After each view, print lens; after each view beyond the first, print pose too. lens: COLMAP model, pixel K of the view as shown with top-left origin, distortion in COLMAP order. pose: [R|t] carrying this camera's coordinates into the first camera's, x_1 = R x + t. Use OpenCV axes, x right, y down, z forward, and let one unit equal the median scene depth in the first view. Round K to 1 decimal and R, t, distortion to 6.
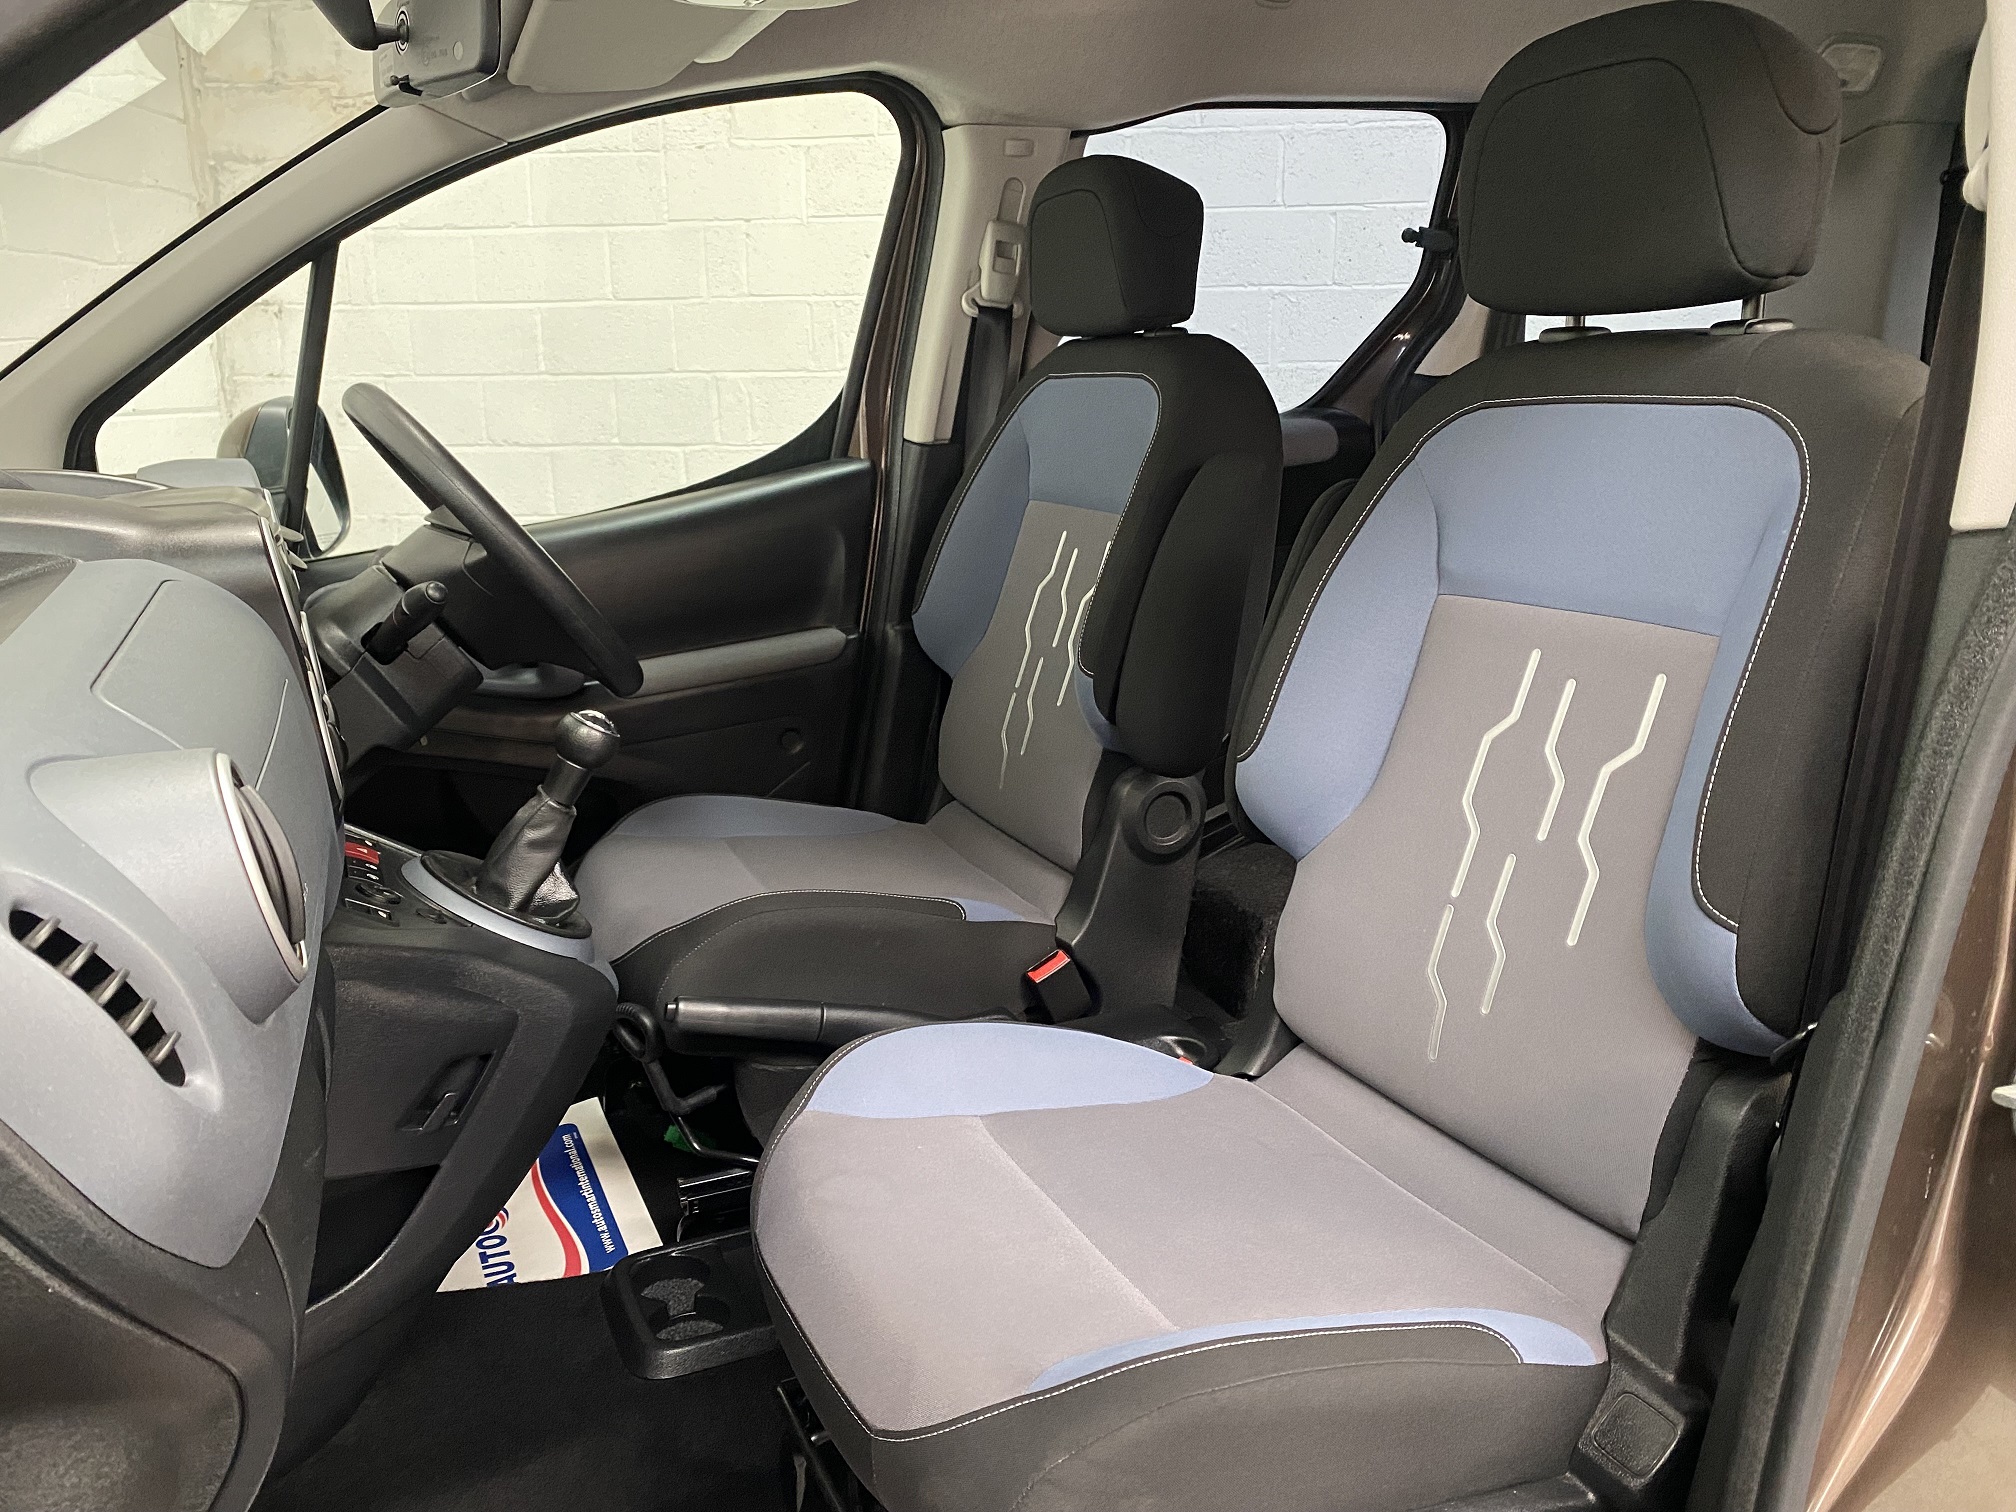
lens RADIAL K [[1514.9, 0, 1016.8], [0, 1514.9, 720.9], [0, 0, 1]] dist [0.104220, -0.275043]
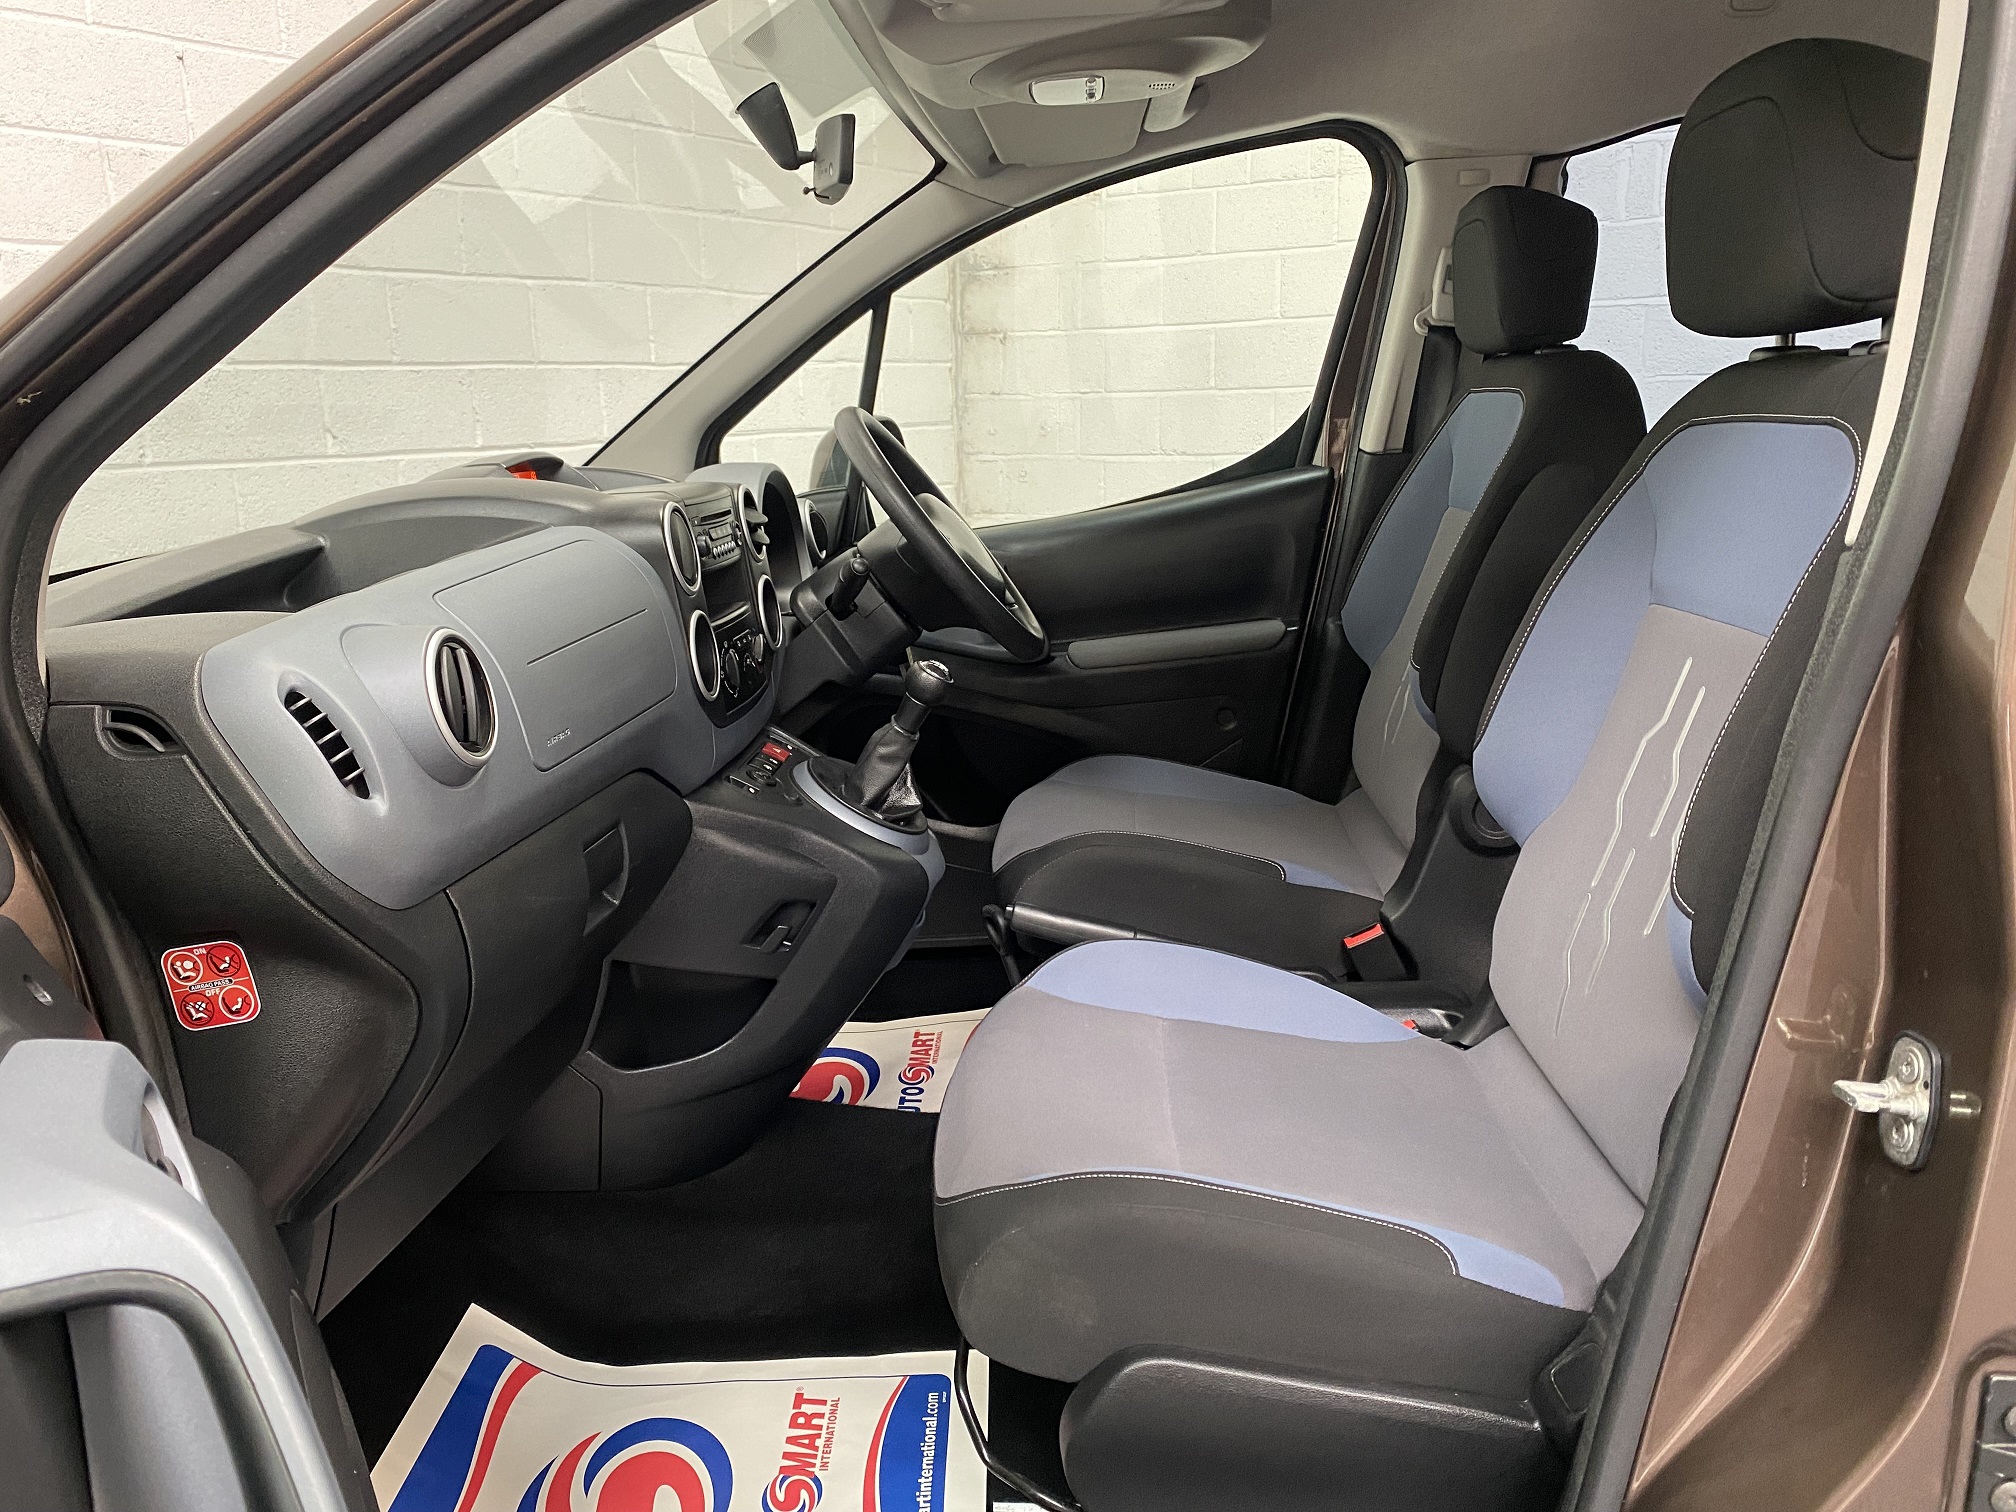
lens RADIAL K [[1524.1, 0, 1006.9], [0, 1524.1, 715.6], [0, 0, 1]] dist [-0.002077, -0.067282]
pose [[0.885410, 0.084137, -0.457132, 0.258489], [-0.088091, 0.996031, 0.012701, 0.012802], [0.456387, 0.029024, 0.889308, -0.080832]]
